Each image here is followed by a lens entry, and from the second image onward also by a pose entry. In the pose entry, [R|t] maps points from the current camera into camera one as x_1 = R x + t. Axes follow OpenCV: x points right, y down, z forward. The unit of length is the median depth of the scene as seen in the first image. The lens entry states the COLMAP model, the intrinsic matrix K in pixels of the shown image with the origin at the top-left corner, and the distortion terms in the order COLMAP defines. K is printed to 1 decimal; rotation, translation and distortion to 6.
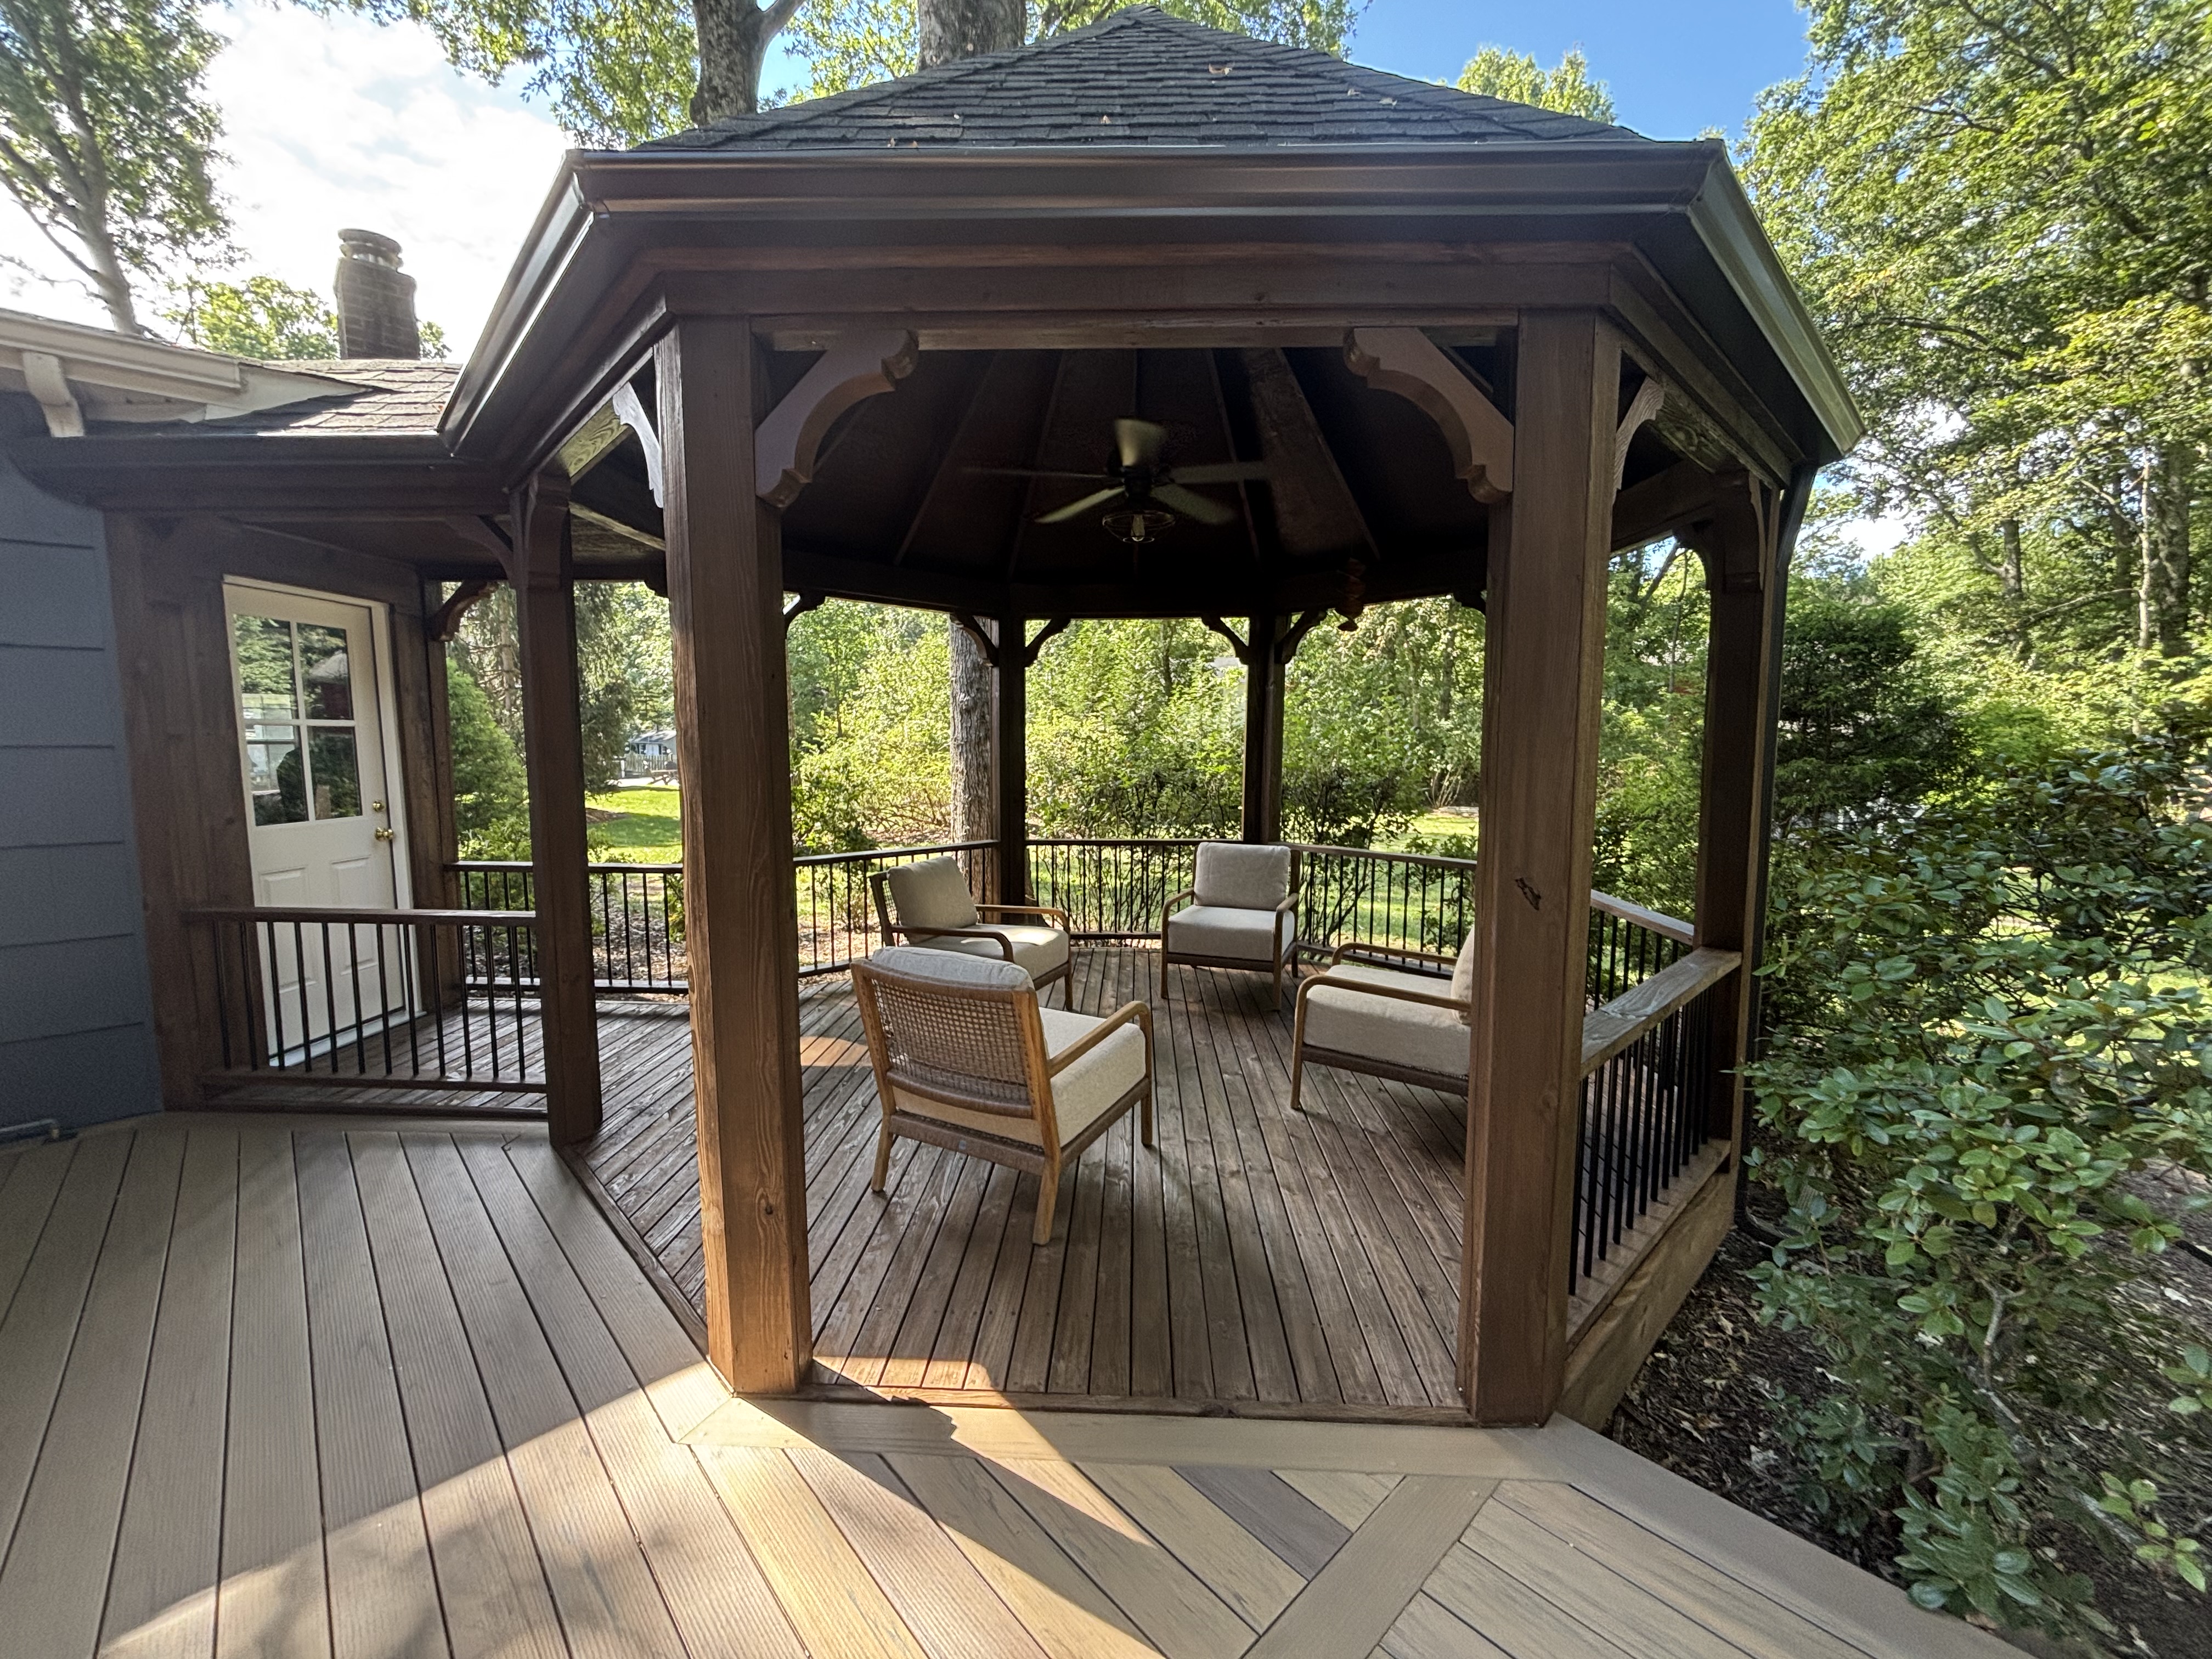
lens RADIAL K [[889.8, 0, 1108.3], [0, 889.8, 831.7], [0, 0, 1]] dist [-0.005521, -0.000656]
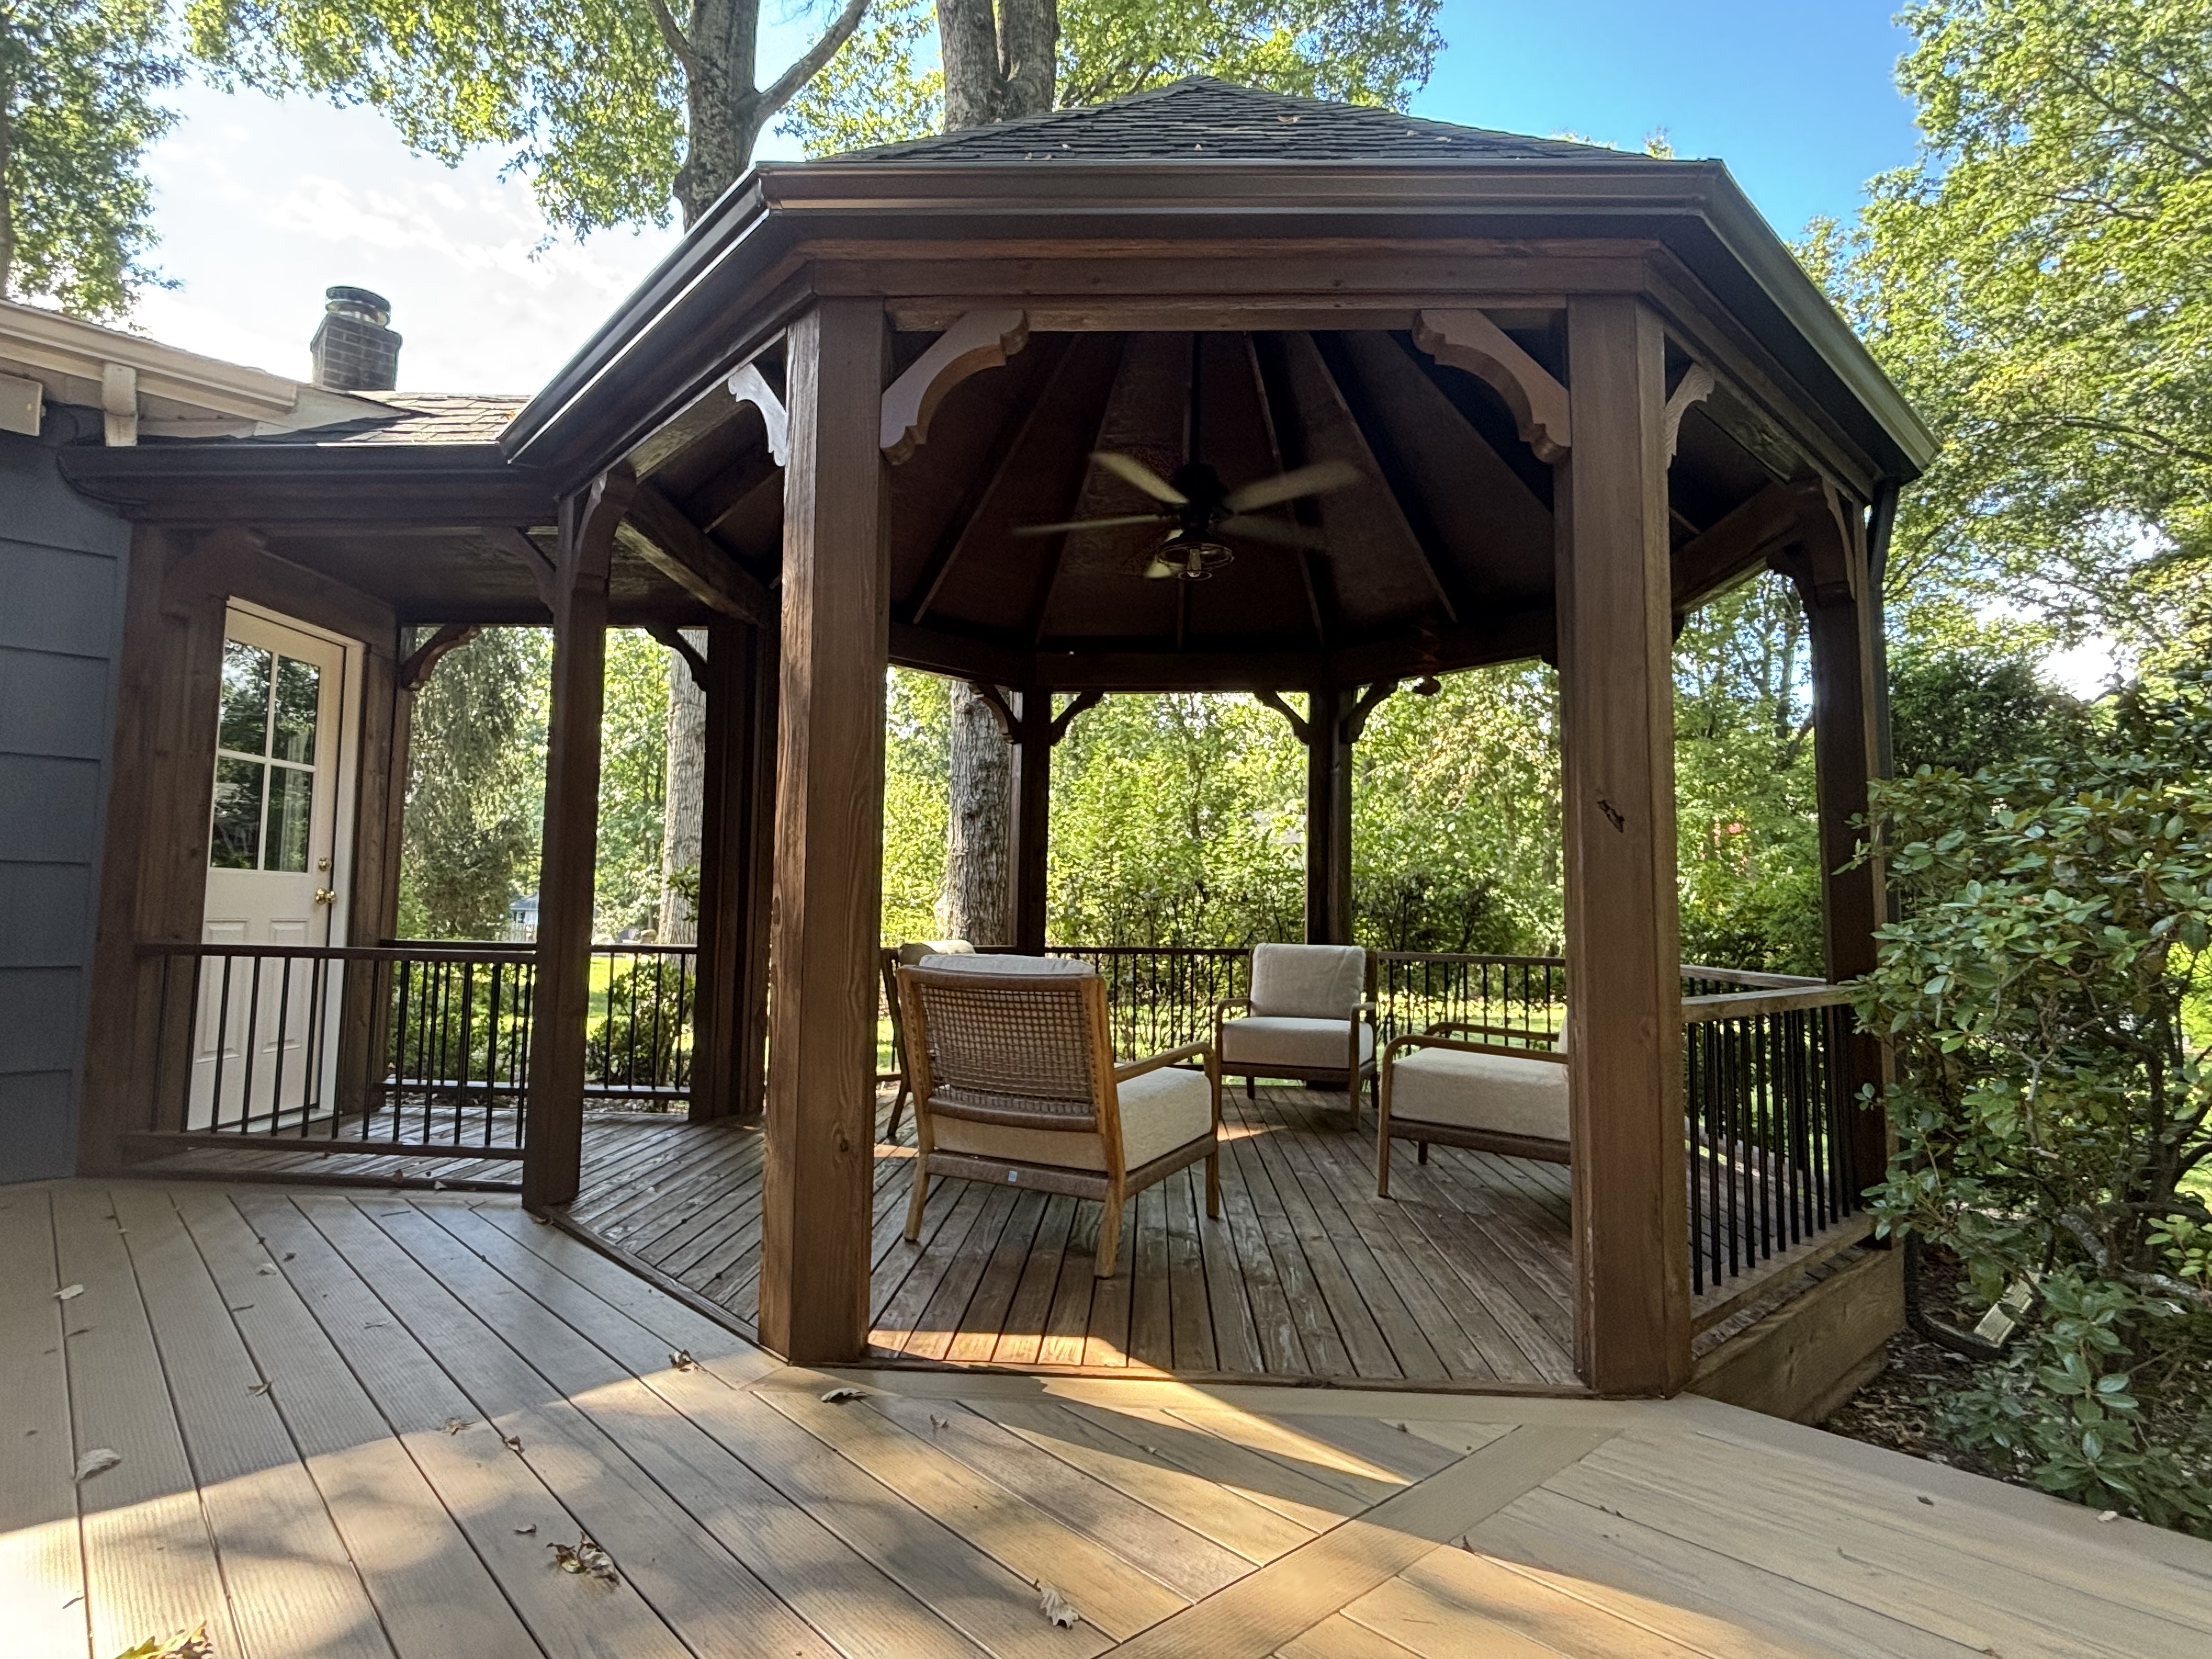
lens RADIAL K [[1165.3, 0, 1101.3], [0, 1165.3, 833.0], [0, 0, 1]] dist [-0.015265, 0.002922]
pose [[0.999872, 0.010946, -0.011654, -0.038773], [-0.012876, 0.983390, -0.181047, 0.132662], [0.009478, 0.181174, 0.983405, -0.123437]]
